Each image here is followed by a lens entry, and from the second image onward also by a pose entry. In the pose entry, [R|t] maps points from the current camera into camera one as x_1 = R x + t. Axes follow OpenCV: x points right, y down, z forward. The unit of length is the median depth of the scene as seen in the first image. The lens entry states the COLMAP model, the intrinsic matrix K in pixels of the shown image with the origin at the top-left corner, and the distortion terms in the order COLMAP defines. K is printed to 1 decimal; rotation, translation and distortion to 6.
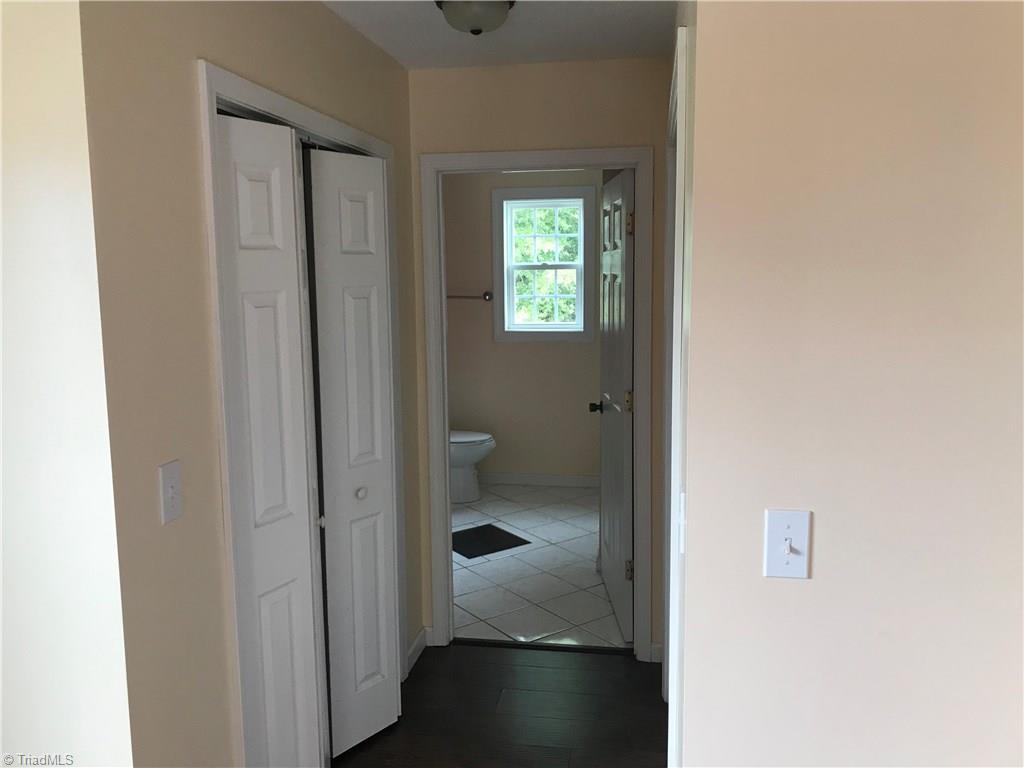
lens RADIAL K [[840.6, 0, 512.6], [0, 840.6, 385.2], [0, 0, 1]] dist [0.032892, -0.017800]
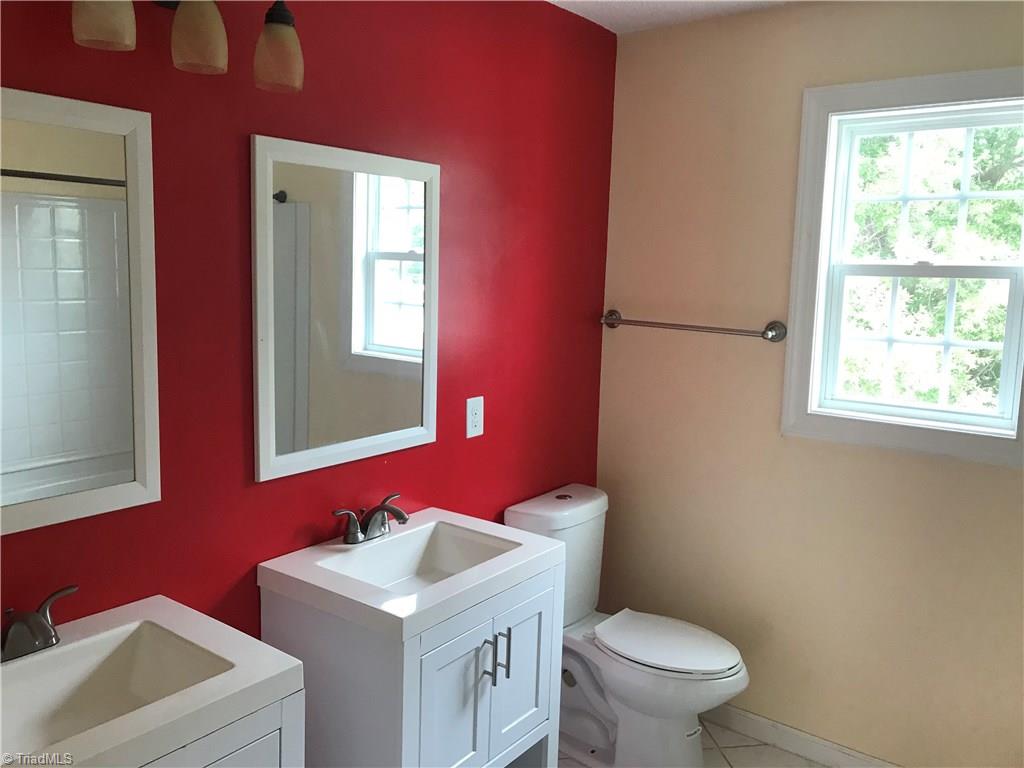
lens RADIAL K [[840.6, 0, 507.8], [0, 840.6, 380.8], [0, 0, 1]] dist [0.032892, -0.017800]
pose [[0.884513, 0.087117, -0.458309, 0.052556], [-0.094329, 0.995515, 0.007182, -0.069107], [0.456879, 0.036879, 0.888764, 0.534309]]
